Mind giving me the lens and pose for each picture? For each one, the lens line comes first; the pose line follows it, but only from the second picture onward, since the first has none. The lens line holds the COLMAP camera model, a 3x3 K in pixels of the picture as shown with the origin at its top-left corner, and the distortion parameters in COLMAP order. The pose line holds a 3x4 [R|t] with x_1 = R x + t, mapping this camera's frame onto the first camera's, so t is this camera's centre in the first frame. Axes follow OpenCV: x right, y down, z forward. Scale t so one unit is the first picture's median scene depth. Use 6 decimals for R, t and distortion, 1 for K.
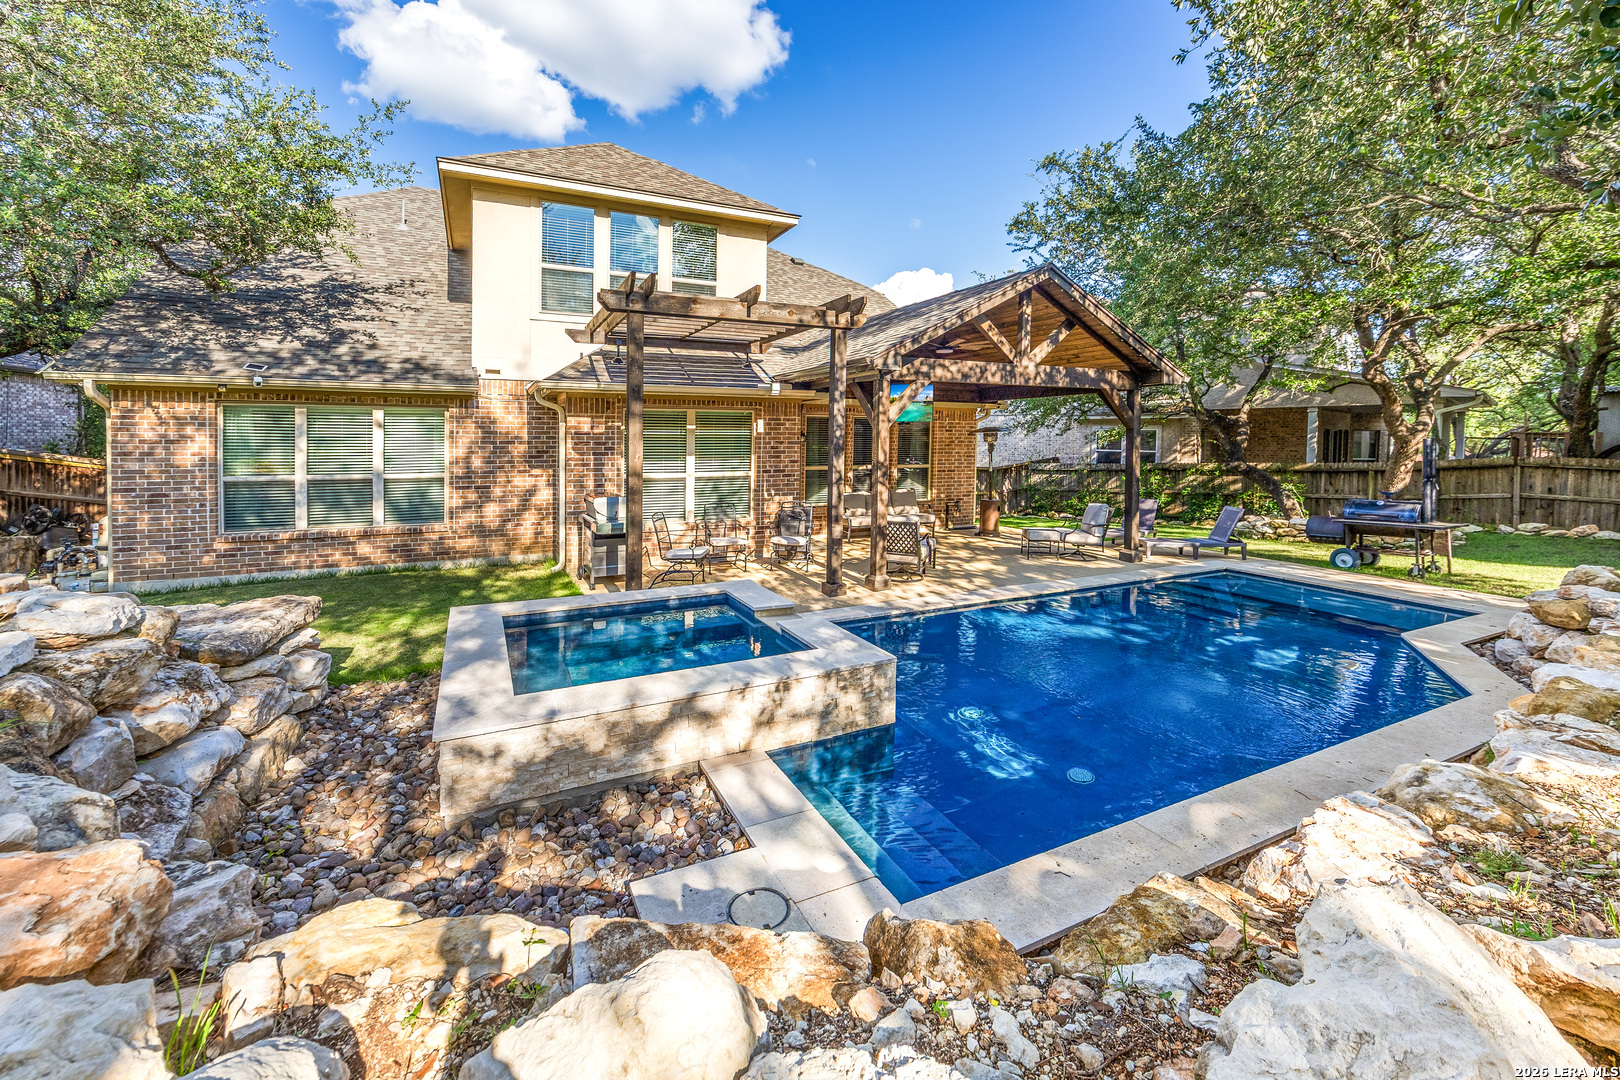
lens RADIAL K [[665.8, 0, 808.3], [0, 665.8, 484.2], [0, 0, 1]] dist [0.002900, 0.000091]
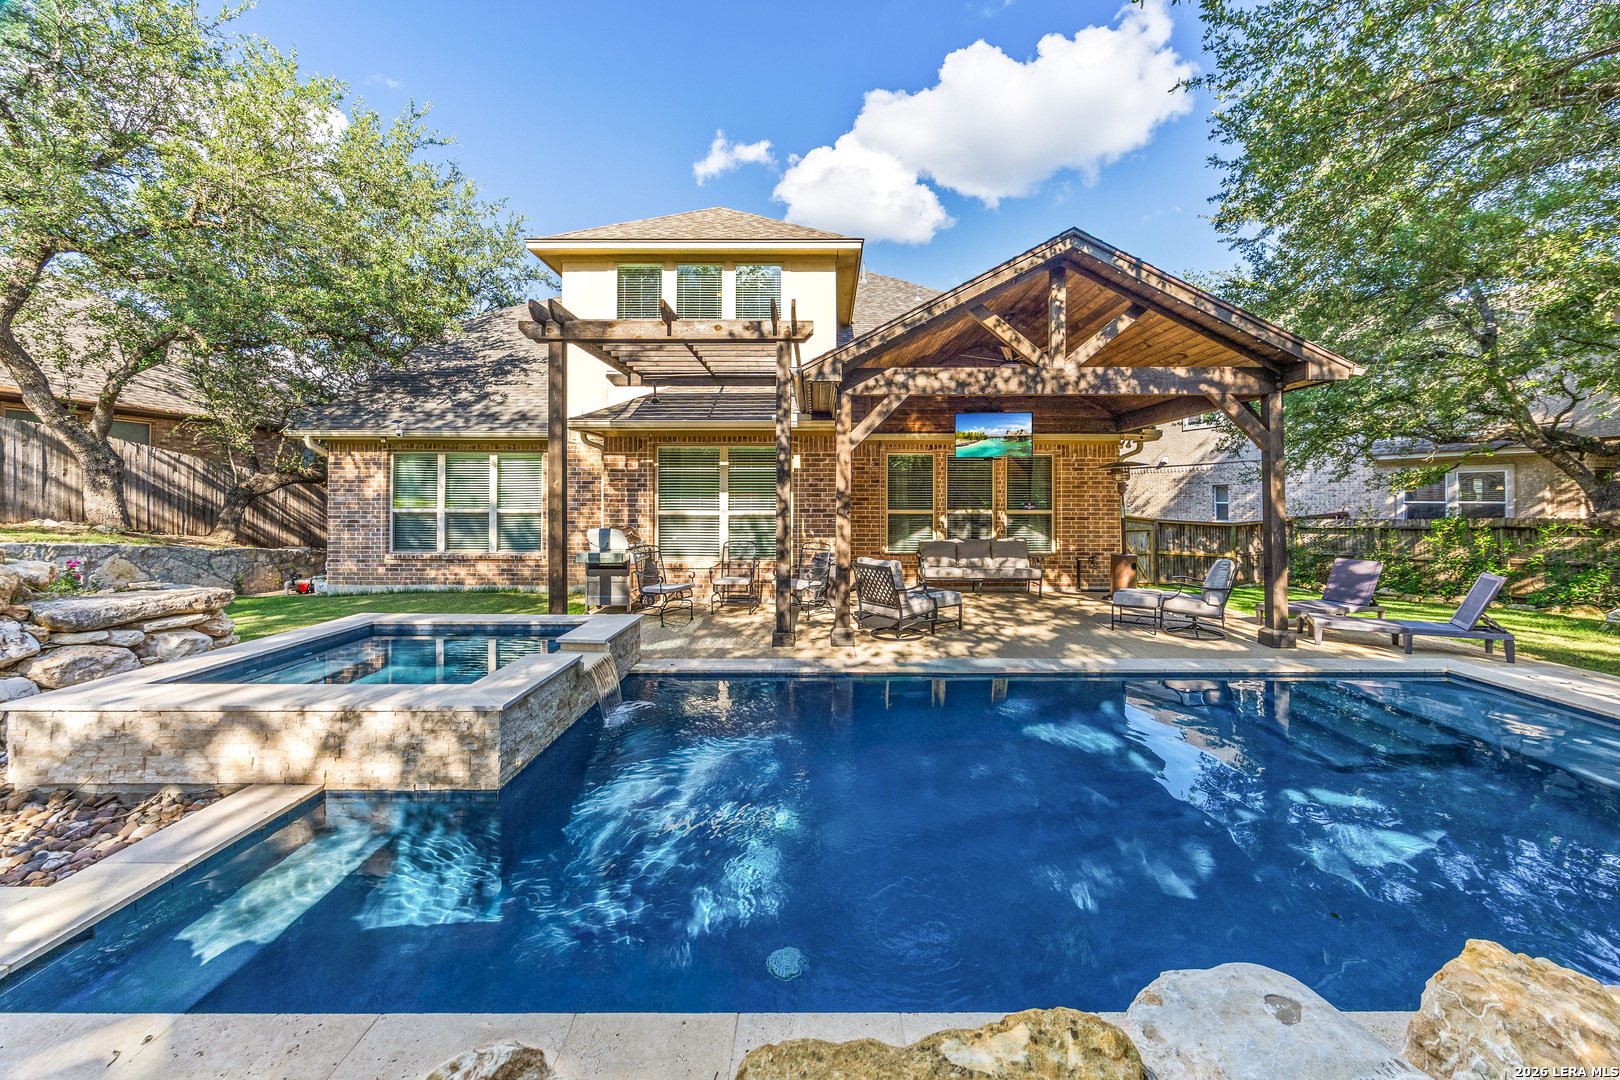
lens RADIAL K [[647.0, 0, 813.4], [0, 647.0, 499.6], [0, 0, 1]] dist [-0.002707, 0.000013]
pose [[0.896045, -0.002460, -0.443957, 0.401200], [-0.030370, 0.997303, -0.066822, 0.030715], [0.442924, 0.073358, 0.893553, 0.226691]]
